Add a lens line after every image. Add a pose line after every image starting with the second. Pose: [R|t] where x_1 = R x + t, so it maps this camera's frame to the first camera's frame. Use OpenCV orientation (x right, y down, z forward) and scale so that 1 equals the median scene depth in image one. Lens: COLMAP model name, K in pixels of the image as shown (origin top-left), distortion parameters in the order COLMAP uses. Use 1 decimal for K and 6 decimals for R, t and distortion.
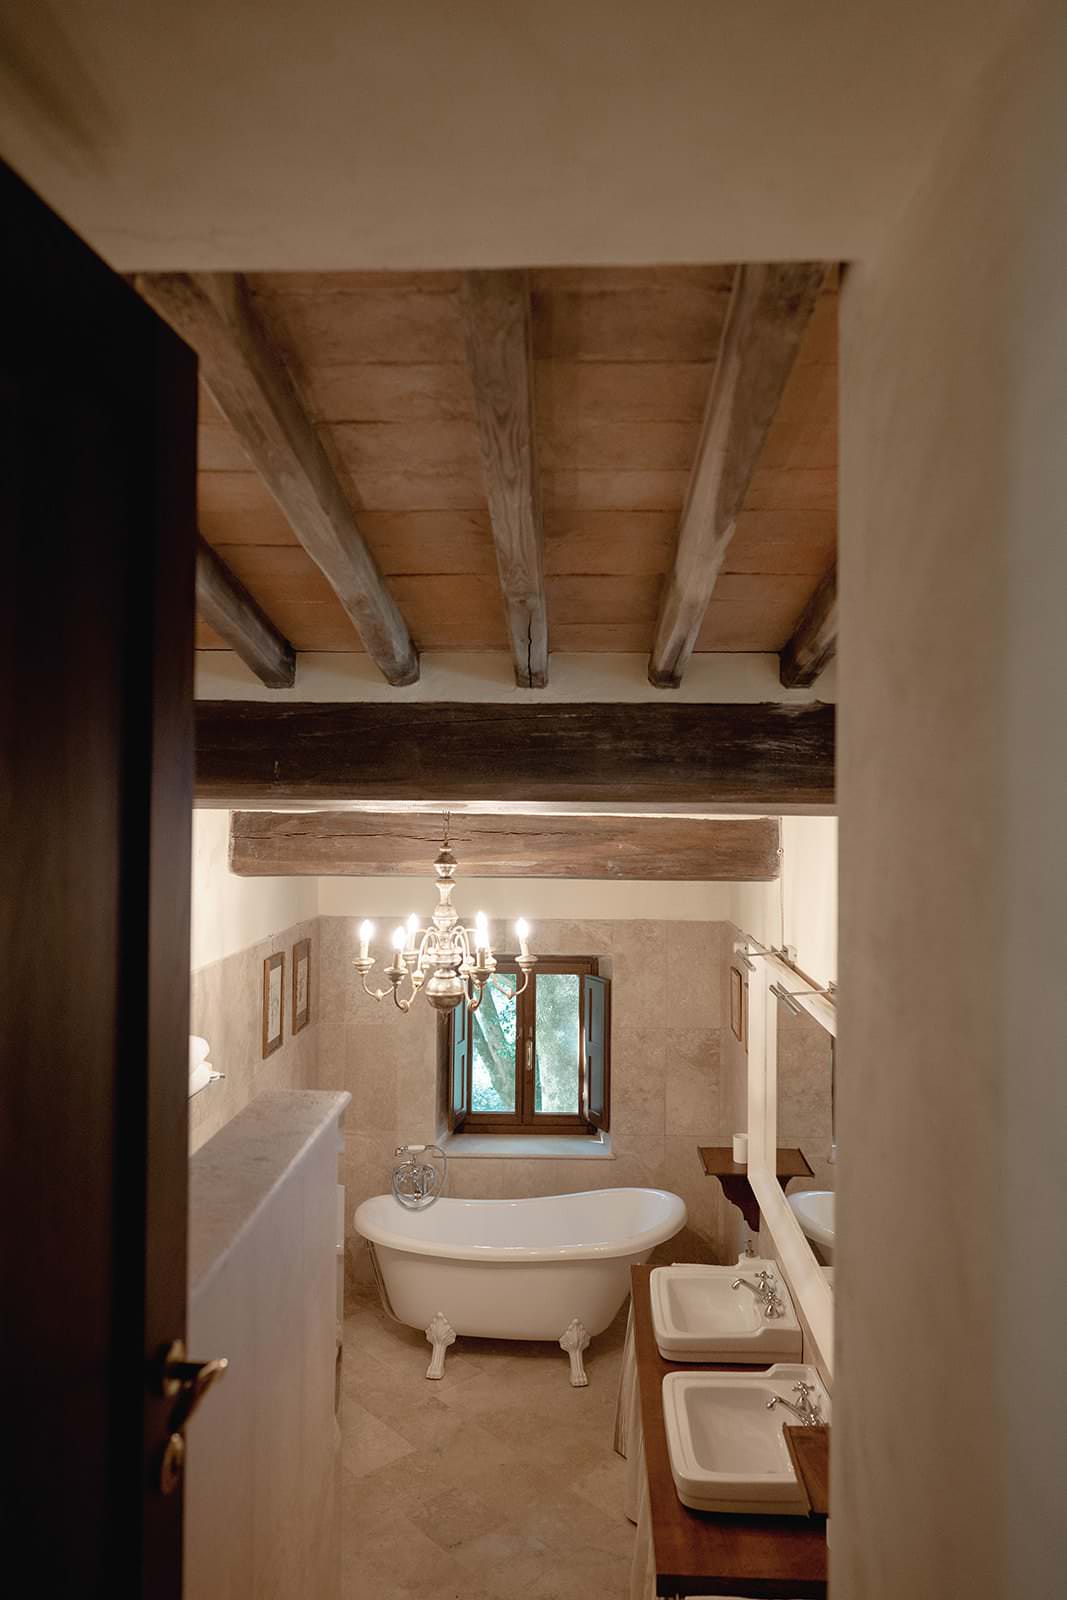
lens RADIAL K [[1078.5, 0, 535.7], [0, 1078.5, 804.5], [0, 0, 1]] dist [-0.000554, 0.001107]
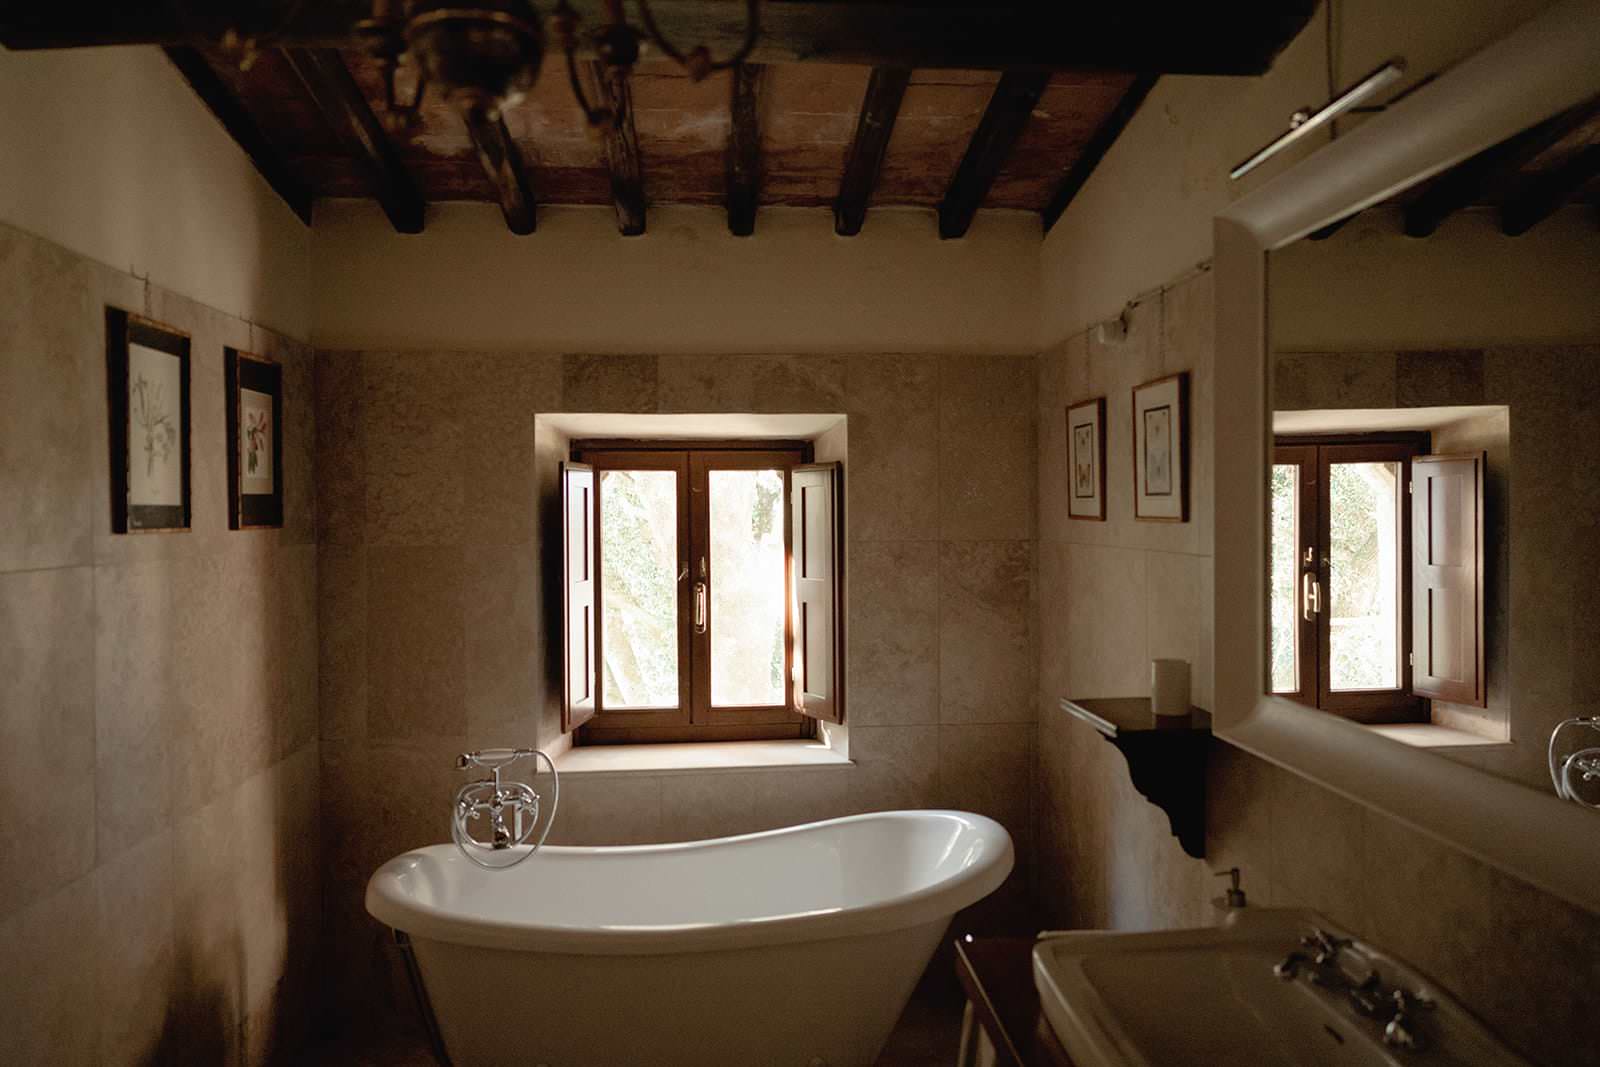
lens RADIAL K [[1078.5, 0, 796.4], [0, 1078.5, 538.5], [0, 0, 1]] dist [-0.000554, 0.001107]
pose [[0.993727, -0.018383, 0.110308, -0.018660], [0.015039, 0.999404, 0.031068, 0.180222], [-0.110813, -0.029214, 0.993412, 0.416508]]
